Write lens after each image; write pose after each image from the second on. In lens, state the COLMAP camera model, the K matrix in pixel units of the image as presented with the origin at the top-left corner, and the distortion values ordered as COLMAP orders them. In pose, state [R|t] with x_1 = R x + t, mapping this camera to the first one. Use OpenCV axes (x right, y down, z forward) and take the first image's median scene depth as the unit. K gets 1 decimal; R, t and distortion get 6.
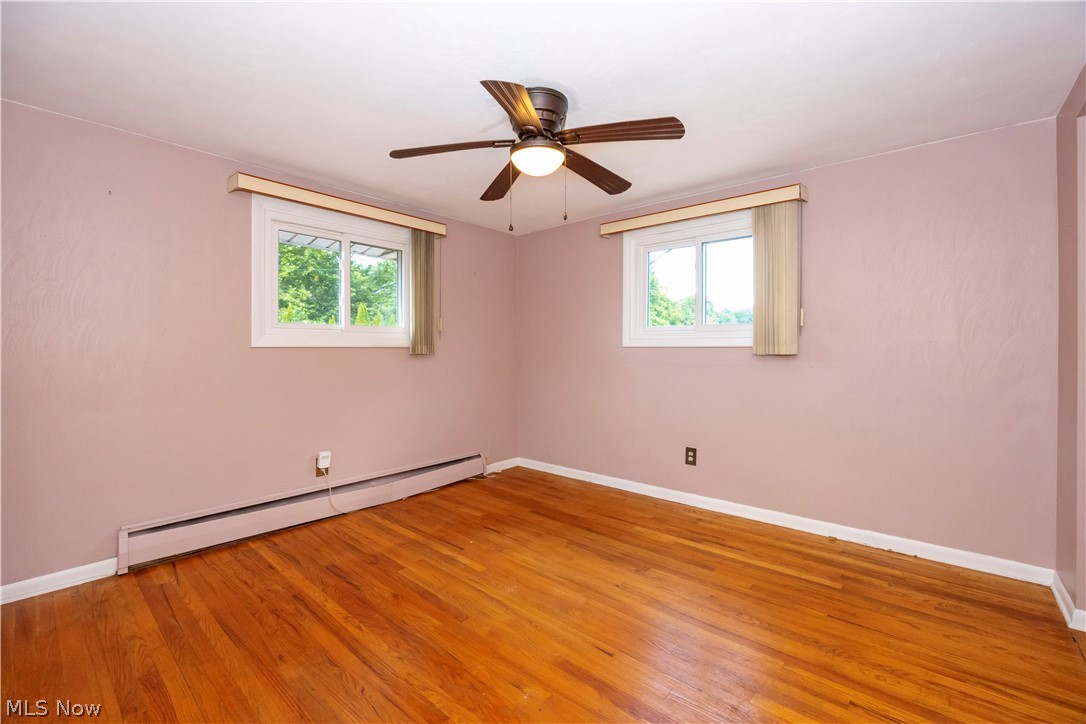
lens RADIAL K [[461.8, 0, 542.7], [0, 461.8, 358.9], [0, 0, 1]] dist [-0.003184, -0.000200]
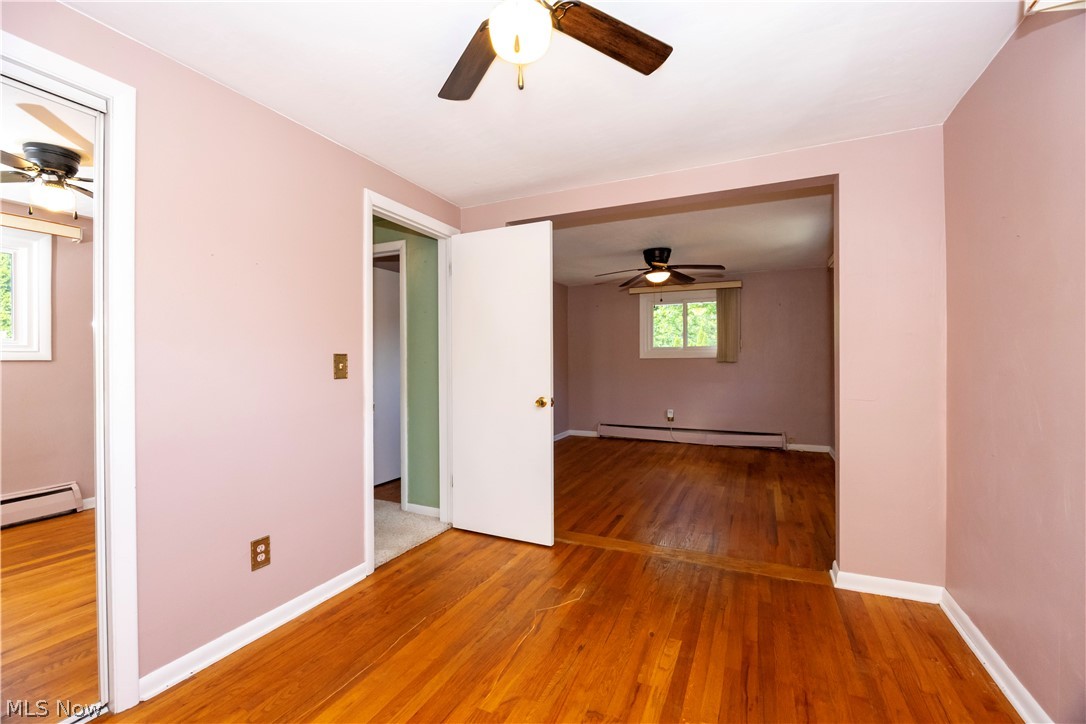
lens RADIAL K [[461.8, 0, 542.7], [0, 461.8, 358.9], [0, 0, 1]] dist [-0.003184, -0.000200]
pose [[0.275430, -0.001138, -0.961321, 1.669790], [-0.012611, 0.999909, -0.004797, -0.003408], [0.961238, 0.013444, 0.275390, -0.122561]]
